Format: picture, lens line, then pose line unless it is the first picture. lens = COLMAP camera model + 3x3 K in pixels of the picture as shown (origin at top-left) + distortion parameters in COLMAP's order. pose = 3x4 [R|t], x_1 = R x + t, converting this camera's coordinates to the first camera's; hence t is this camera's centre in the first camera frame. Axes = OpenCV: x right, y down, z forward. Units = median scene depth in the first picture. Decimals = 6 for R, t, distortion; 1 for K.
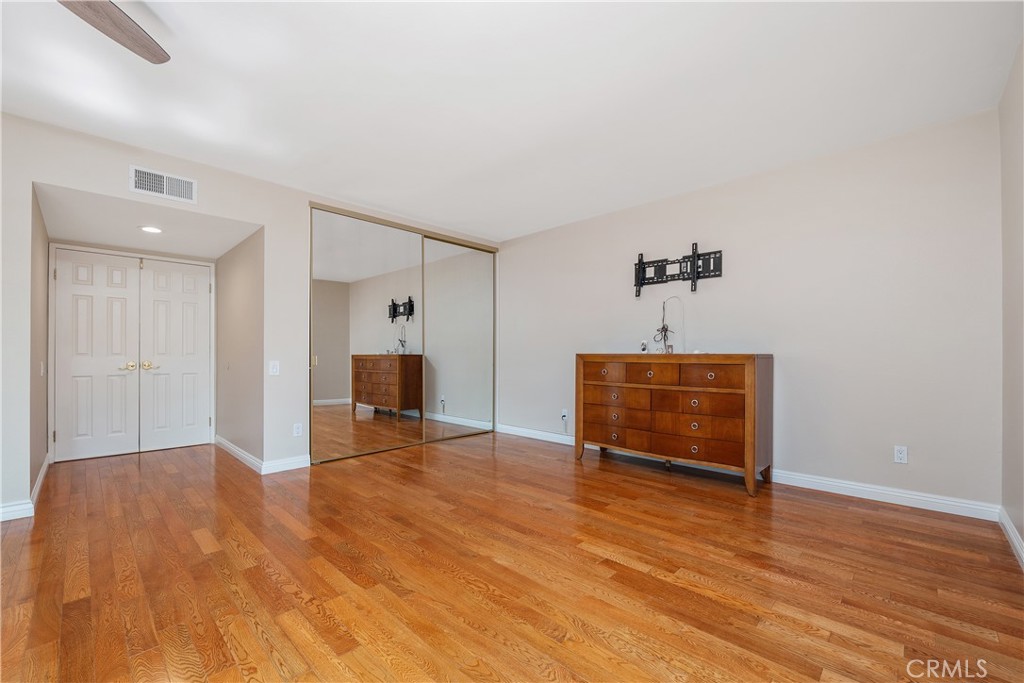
lens RADIAL K [[422.1, 0, 517.6], [0, 422.1, 355.5], [0, 0, 1]] dist [-0.012478, 0.000270]
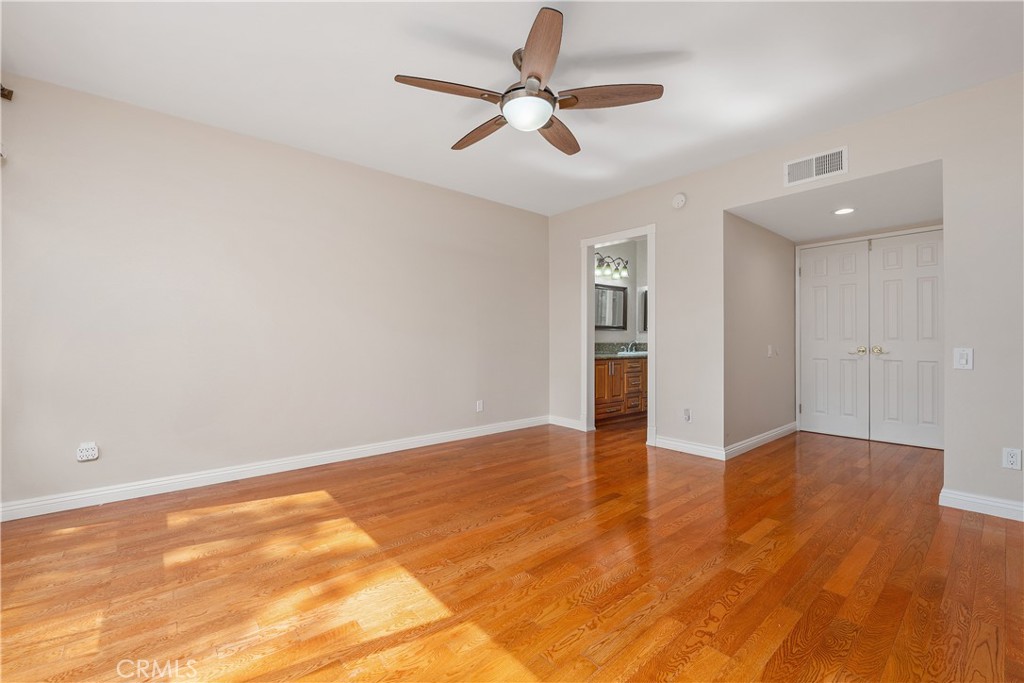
lens RADIAL K [[422.7, 0, 512.0], [0, 422.7, 341.5], [0, 0, 1]] dist [-0.011542, 0.000068]
pose [[-0.104305, 0.001308, -0.994544, 0.180401], [0.002819, 0.999996, 0.001020, -0.000555], [0.994541, -0.002697, -0.104308, 0.333330]]
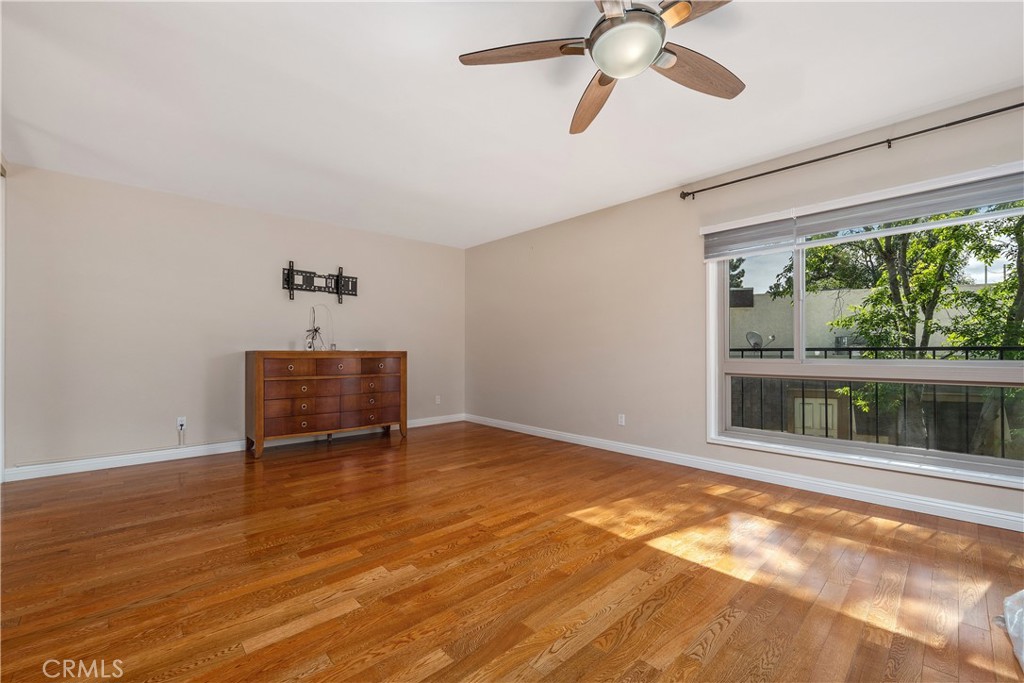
lens RADIAL K [[427.9, 0, 510.5], [0, 427.9, 352.7], [0, 0, 1]] dist [-0.008170, 0.000114]
pose [[0.058208, -0.004620, 0.998294, -0.898983], [-0.000963, 0.999989, 0.004684, -0.004974], [-0.998304, -0.001234, 0.058203, 0.392705]]
